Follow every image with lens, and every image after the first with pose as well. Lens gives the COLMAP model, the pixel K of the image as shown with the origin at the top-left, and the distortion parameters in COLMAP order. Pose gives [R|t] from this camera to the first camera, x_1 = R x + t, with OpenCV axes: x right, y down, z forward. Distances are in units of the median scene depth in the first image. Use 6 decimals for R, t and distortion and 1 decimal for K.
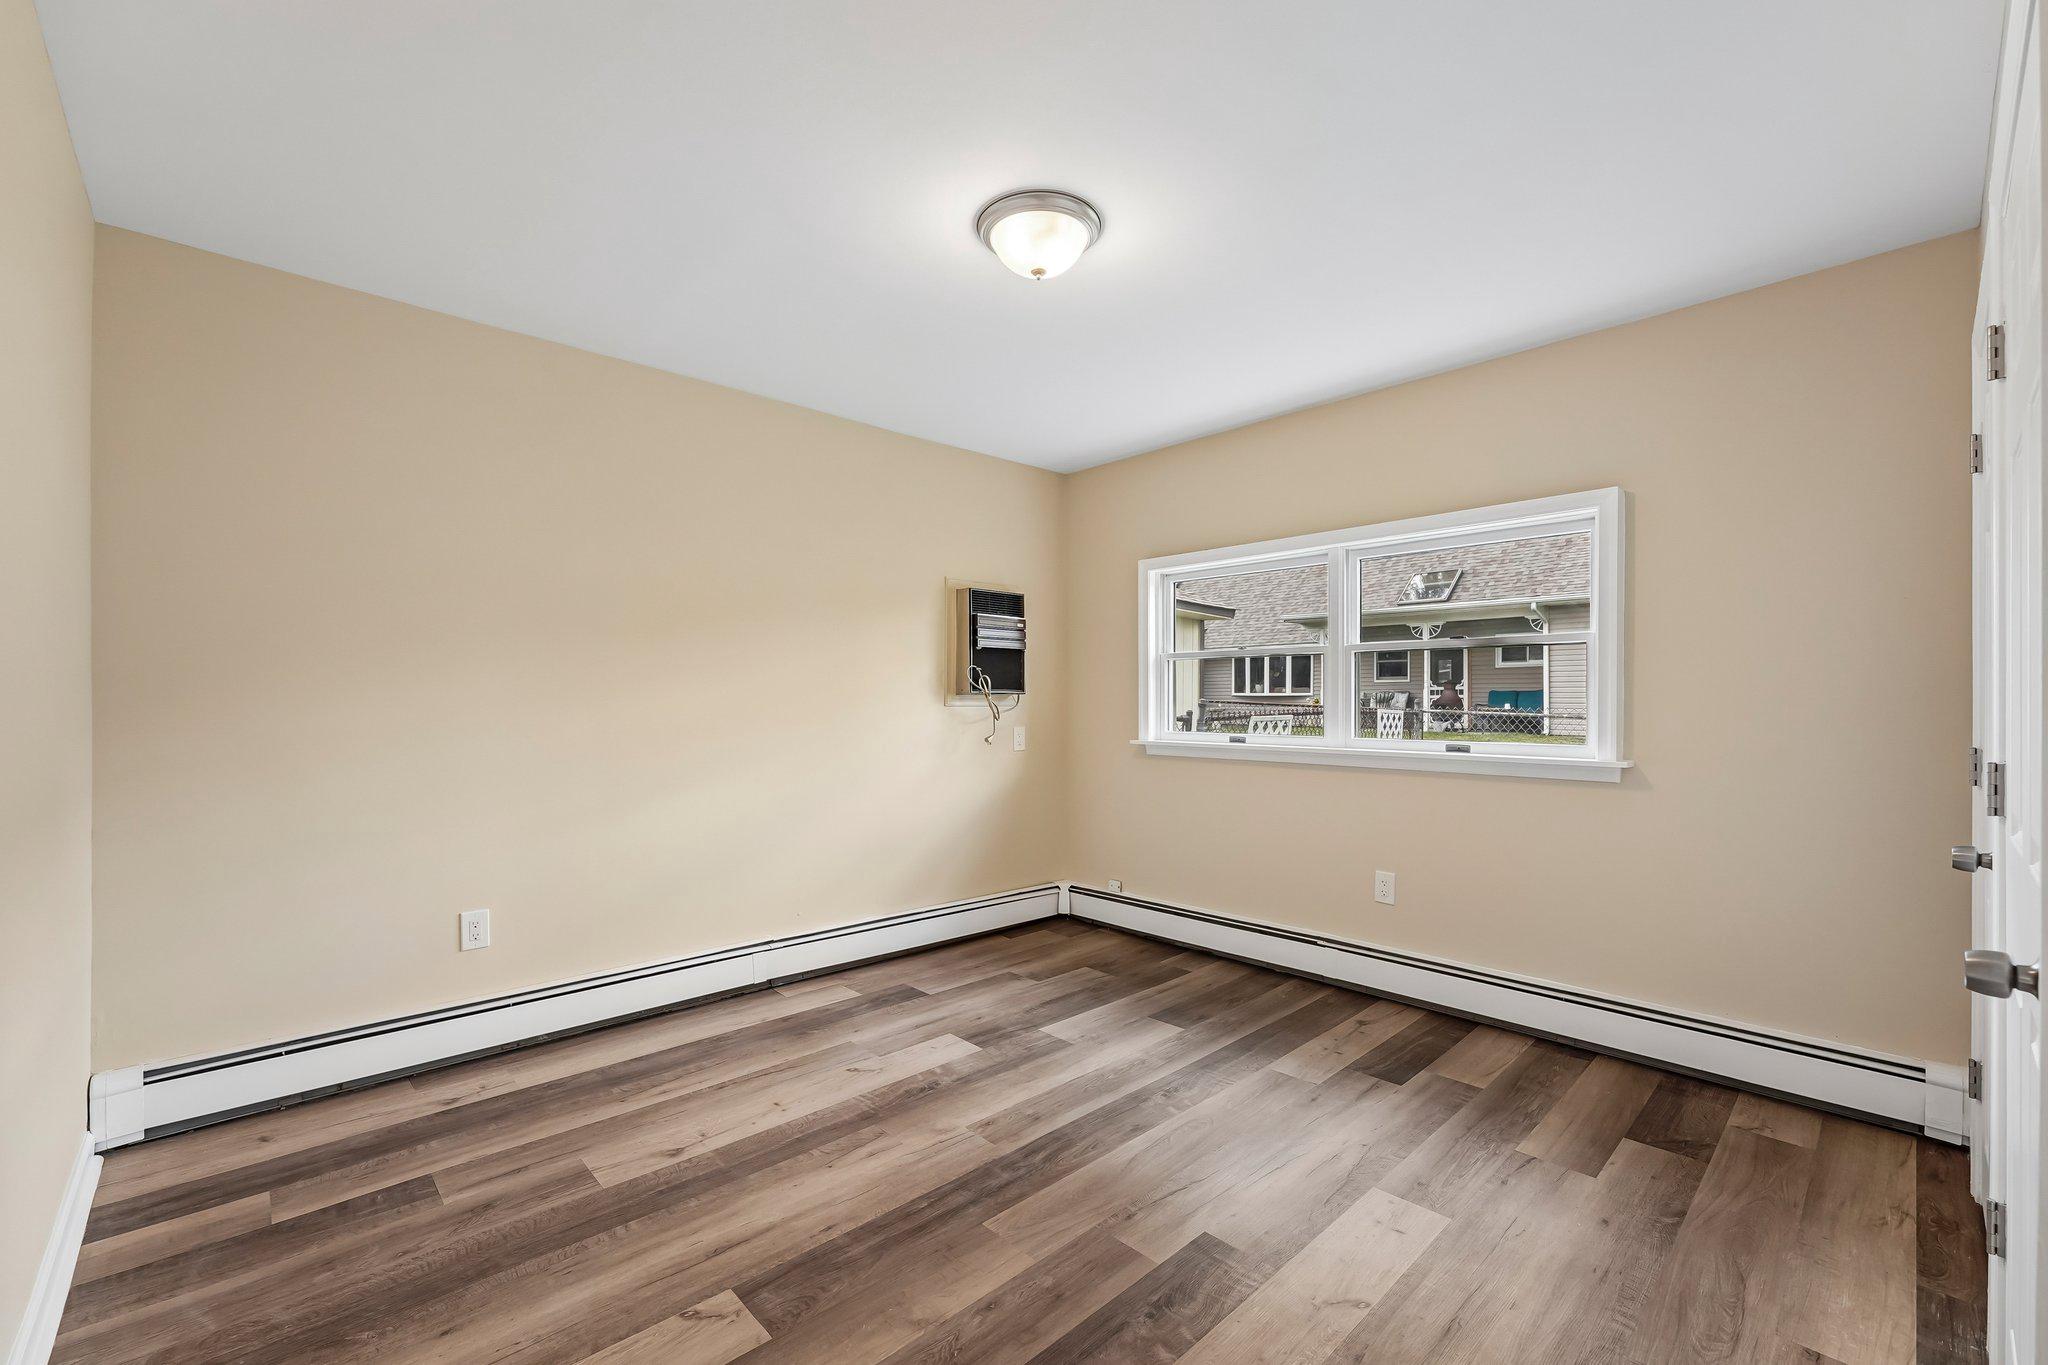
lens RADIAL K [[841.2, 0, 1016.6], [0, 841.2, 695.4], [0, 0, 1]] dist [-0.000406, -0.000126]
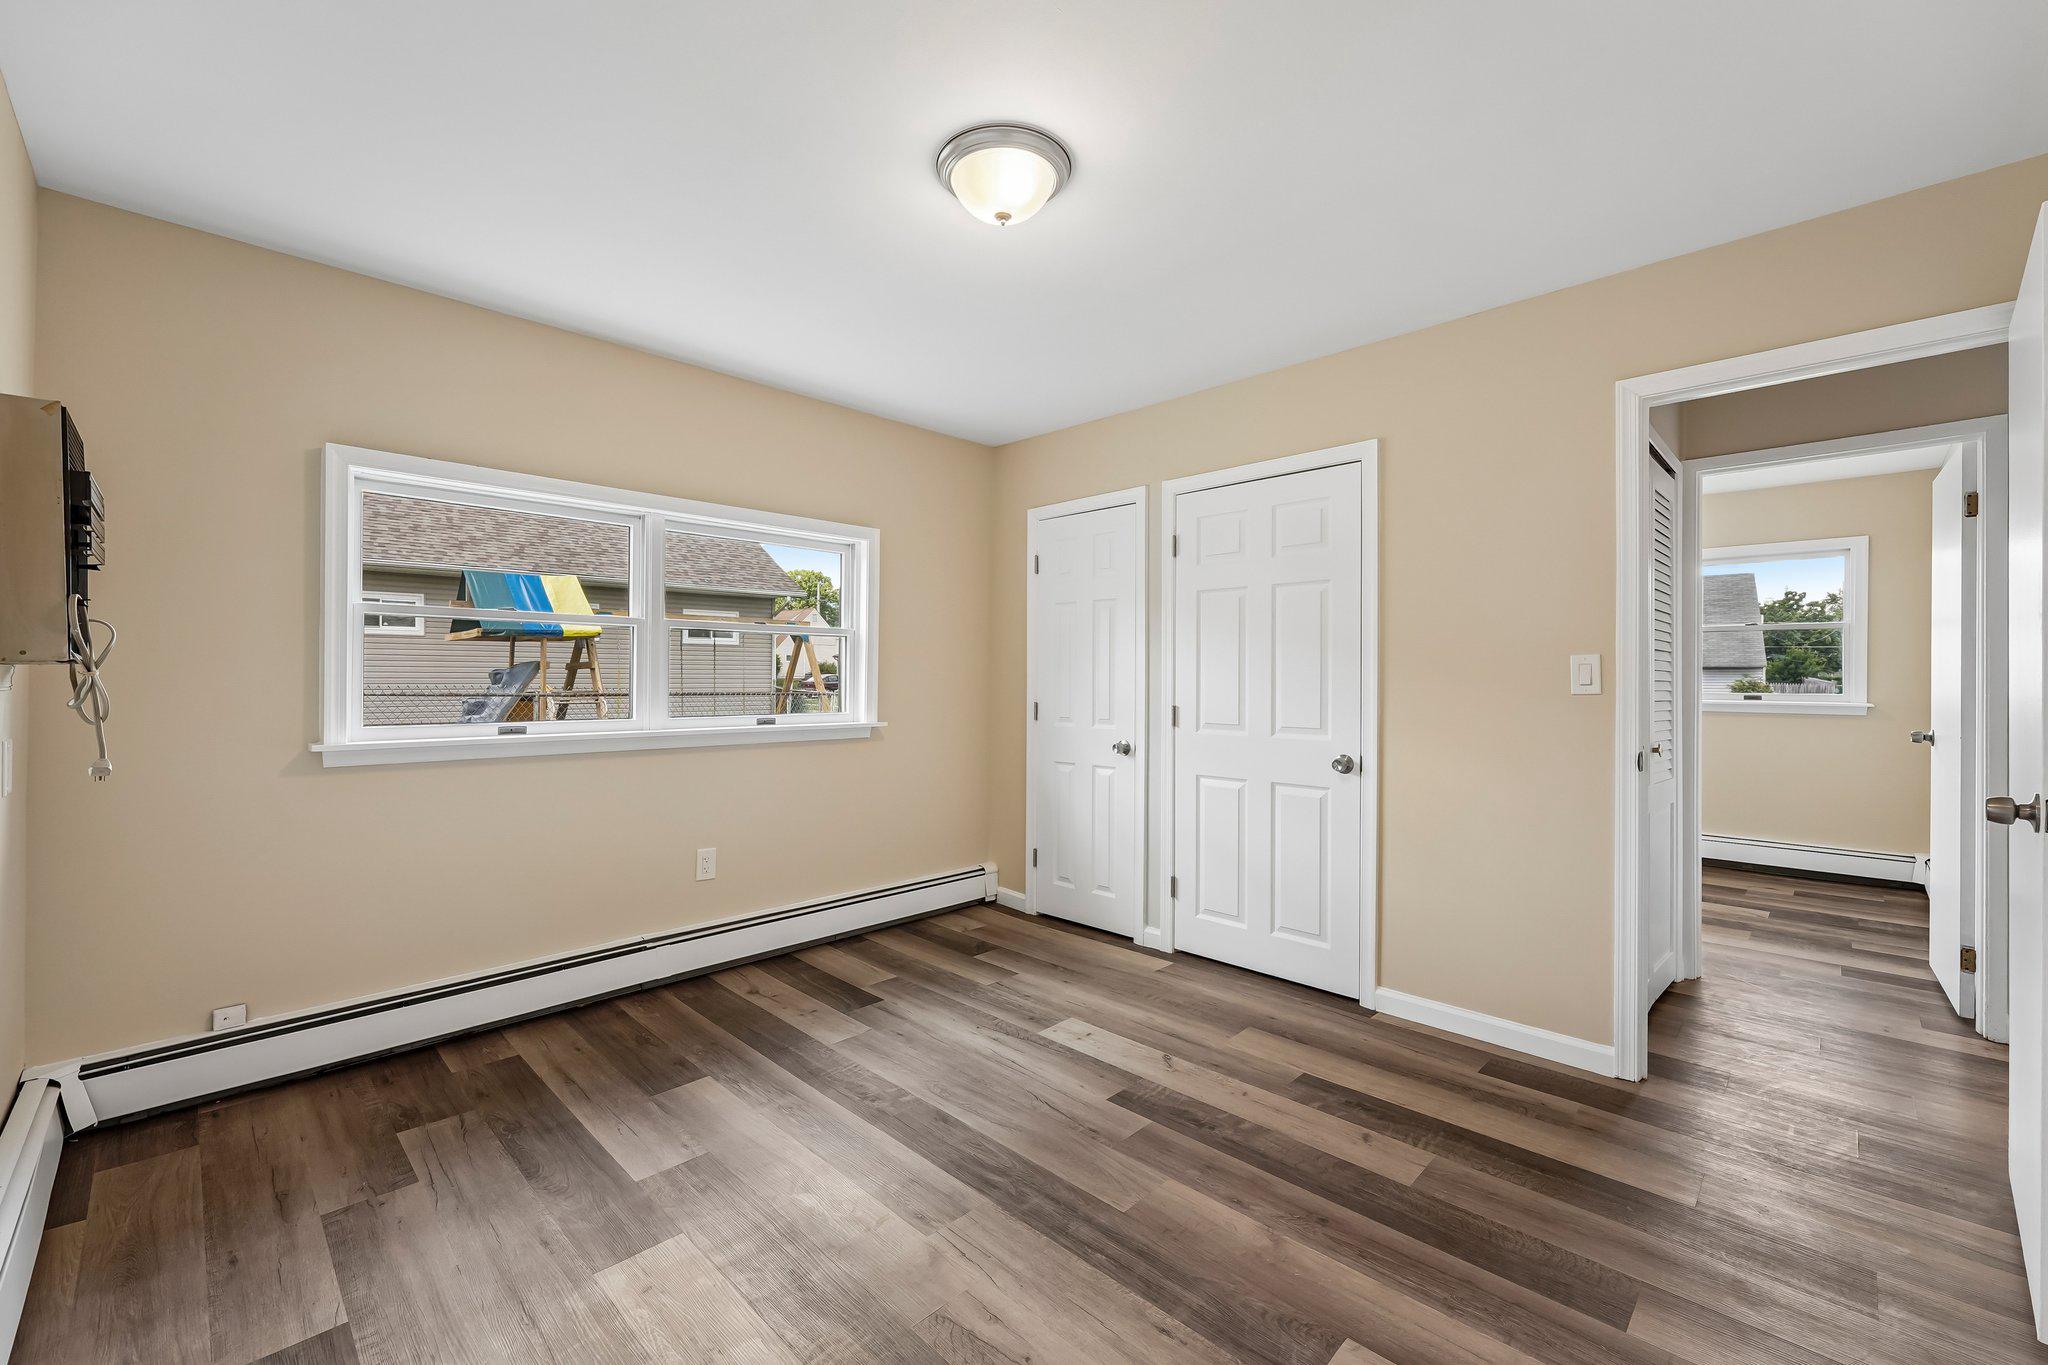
lens RADIAL K [[834.9, 0, 1024.3], [0, 834.9, 672.7], [0, 0, 1]] dist [-0.001059, -0.000192]
pose [[-0.040144, 0.004496, 0.999184, -0.660288], [-0.011740, 0.999919, -0.004971, -0.001012], [-0.999125, -0.011930, -0.040088, 0.752055]]
